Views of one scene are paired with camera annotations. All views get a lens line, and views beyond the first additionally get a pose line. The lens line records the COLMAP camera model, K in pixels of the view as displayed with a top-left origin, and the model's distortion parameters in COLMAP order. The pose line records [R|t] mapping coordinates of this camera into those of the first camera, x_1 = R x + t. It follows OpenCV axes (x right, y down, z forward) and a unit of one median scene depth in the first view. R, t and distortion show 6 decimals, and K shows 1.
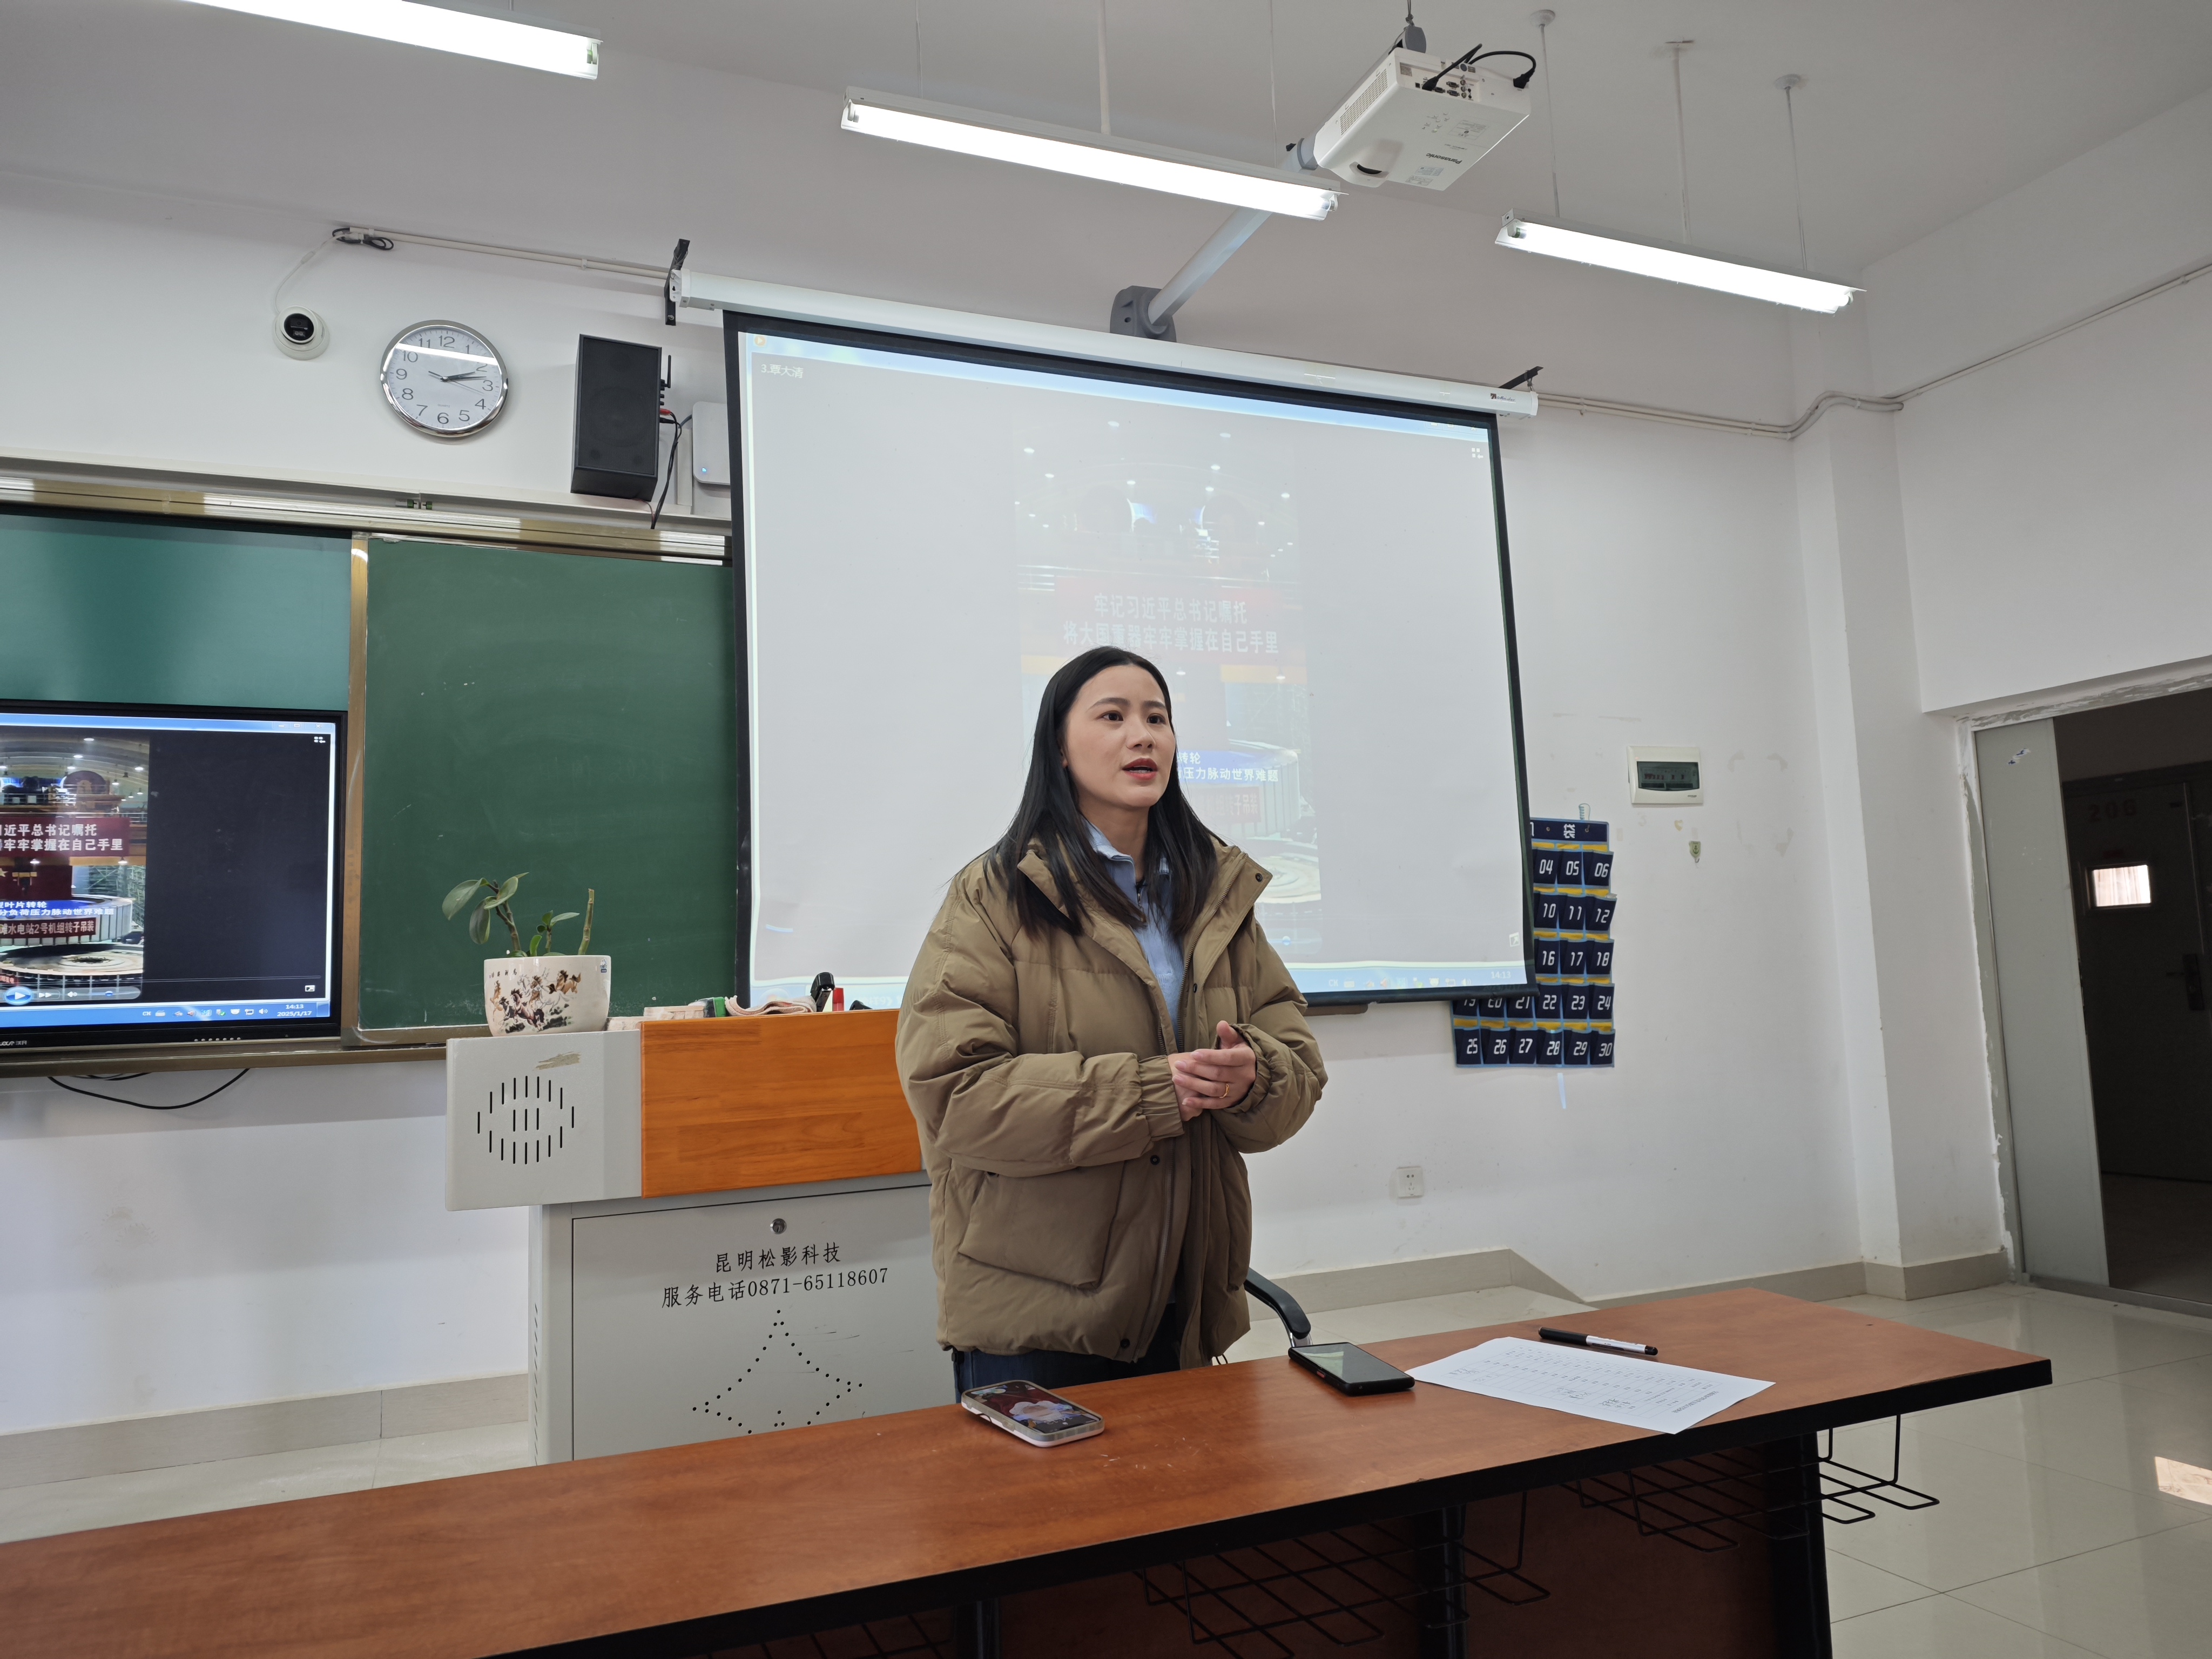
lens RADIAL K [[1499.9, 0, 1106.0], [0, 1499.9, 829.5], [0, 0, 1]] dist [-0.009129, -0.003975]
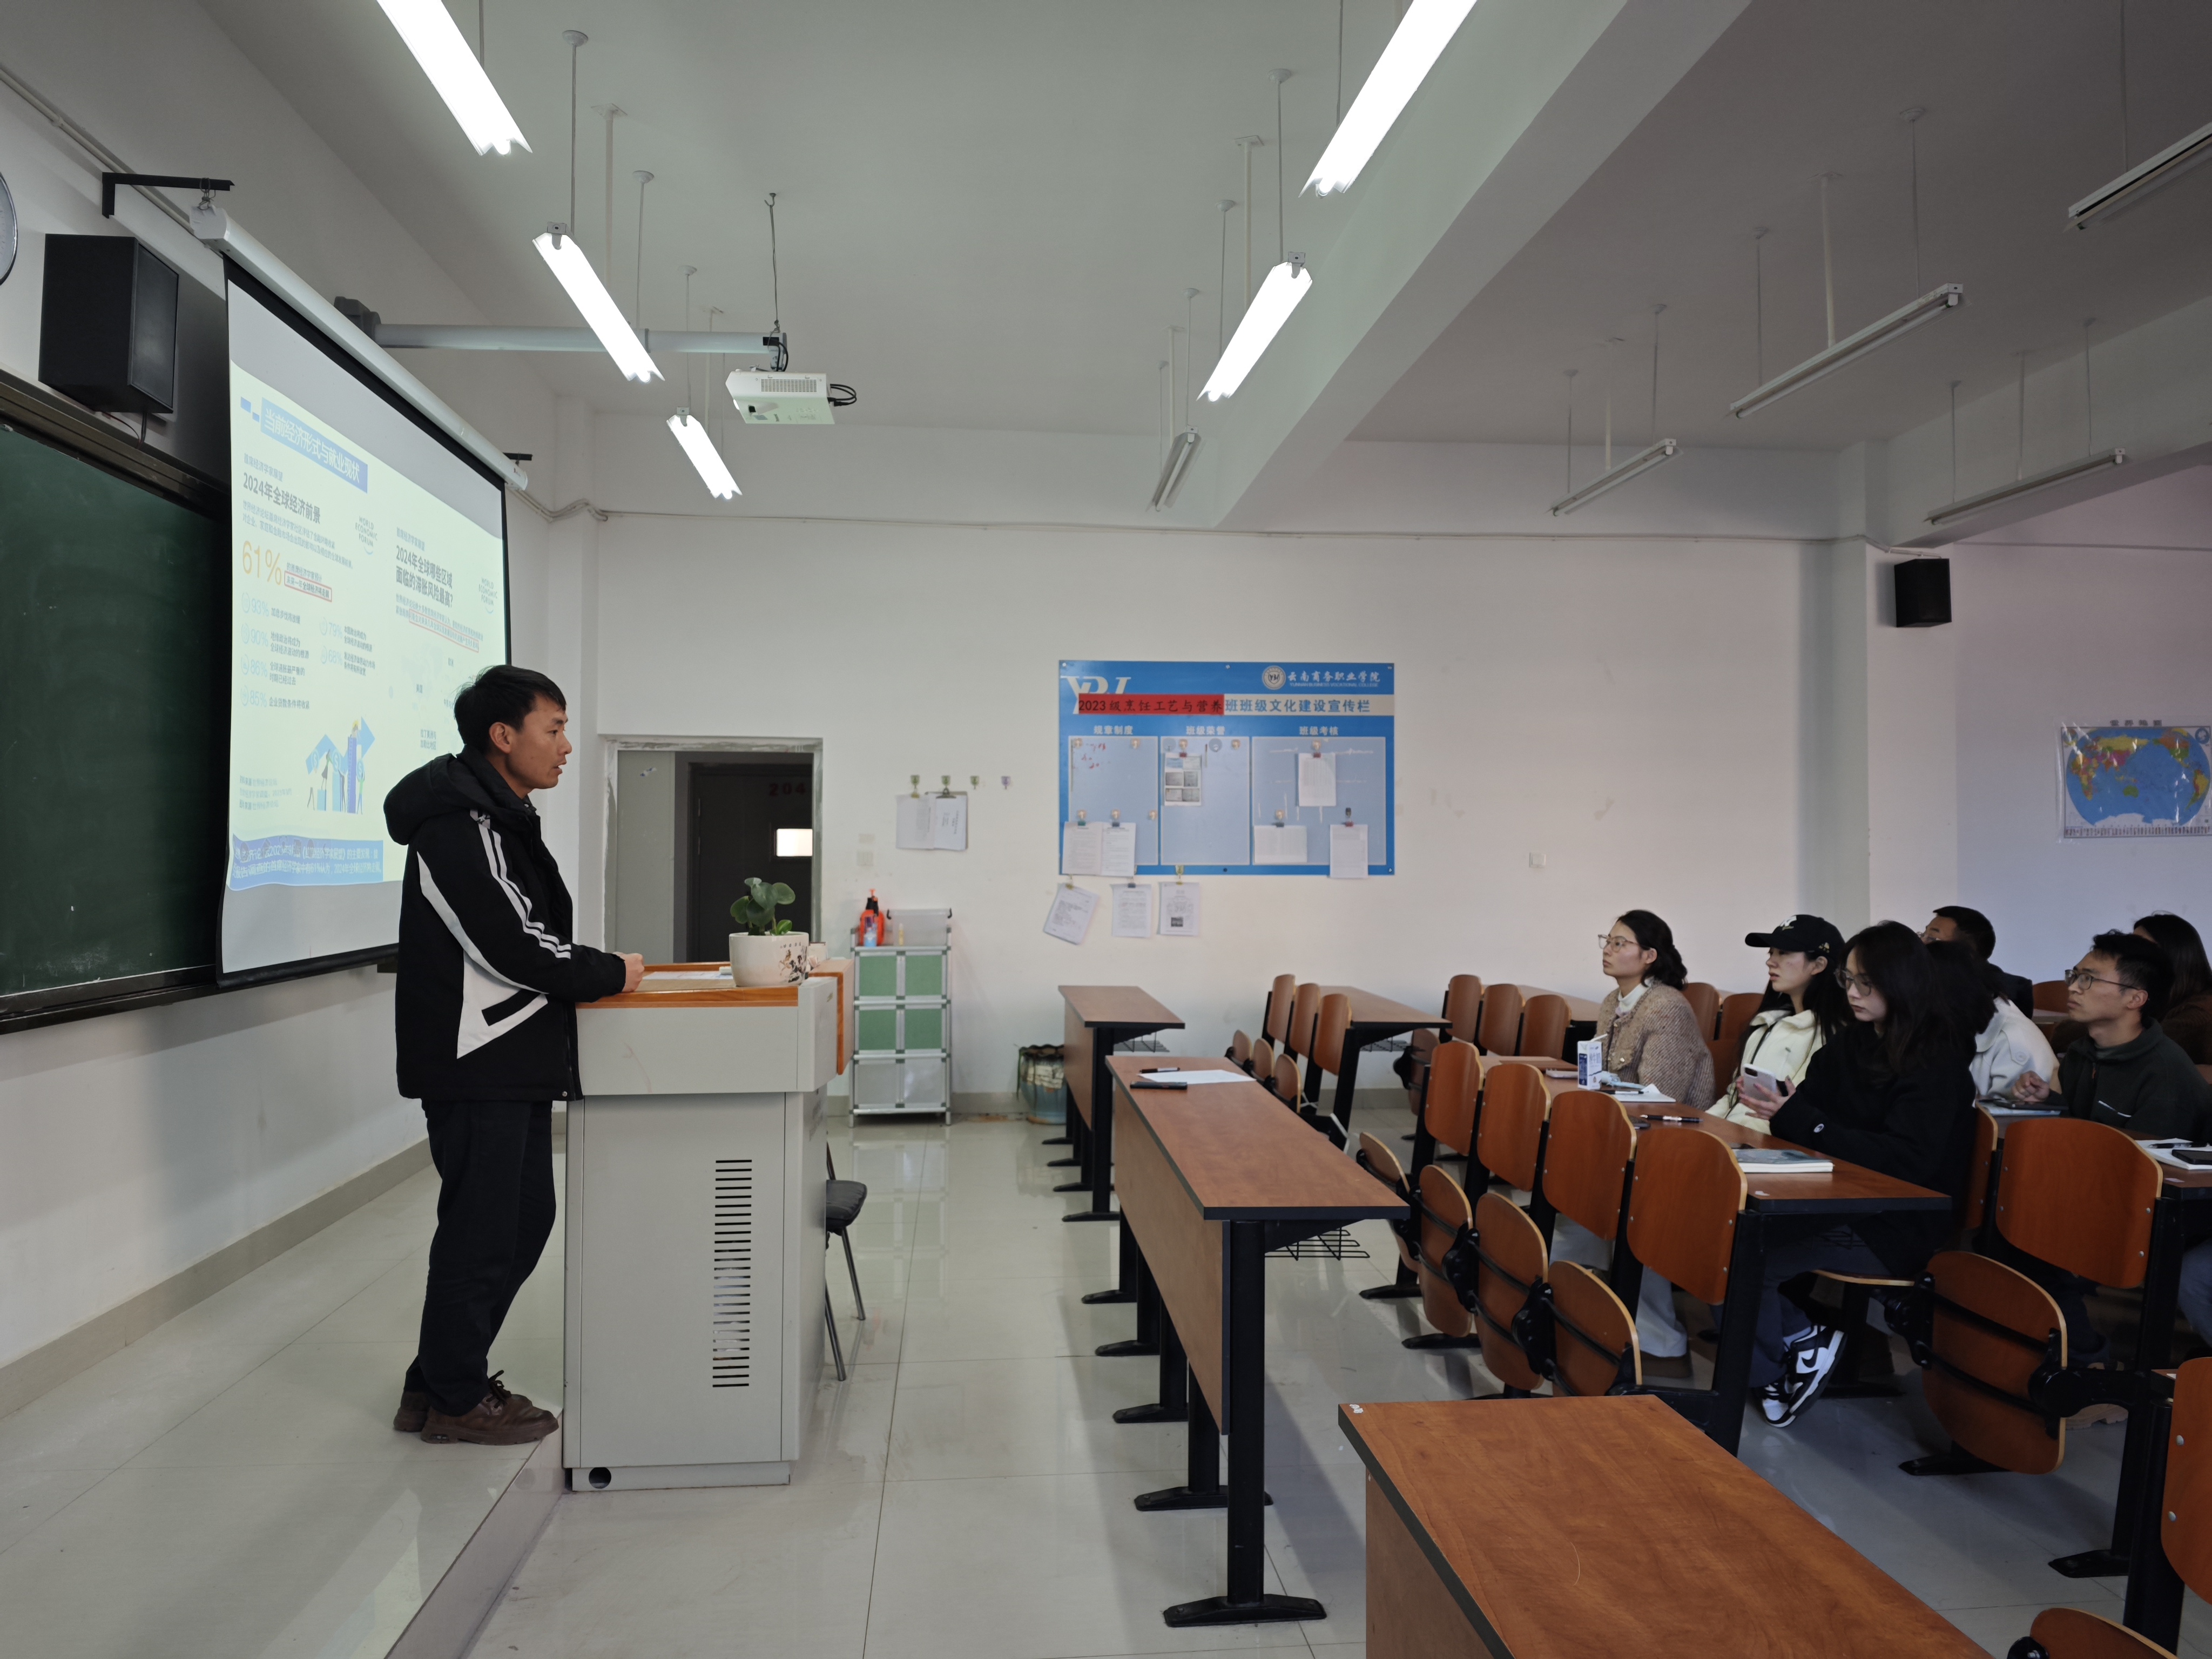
lens RADIAL K [[1499.9, 0, 1106.0], [0, 1499.9, 829.5], [0, 0, 1]] dist [-0.009129, -0.003975]
pose [[0.285263, 0.054381, 0.956905, -1.019651], [-0.115227, 0.993094, -0.022087, -0.014803], [-0.951497, -0.103961, 0.289559, 0.139973]]
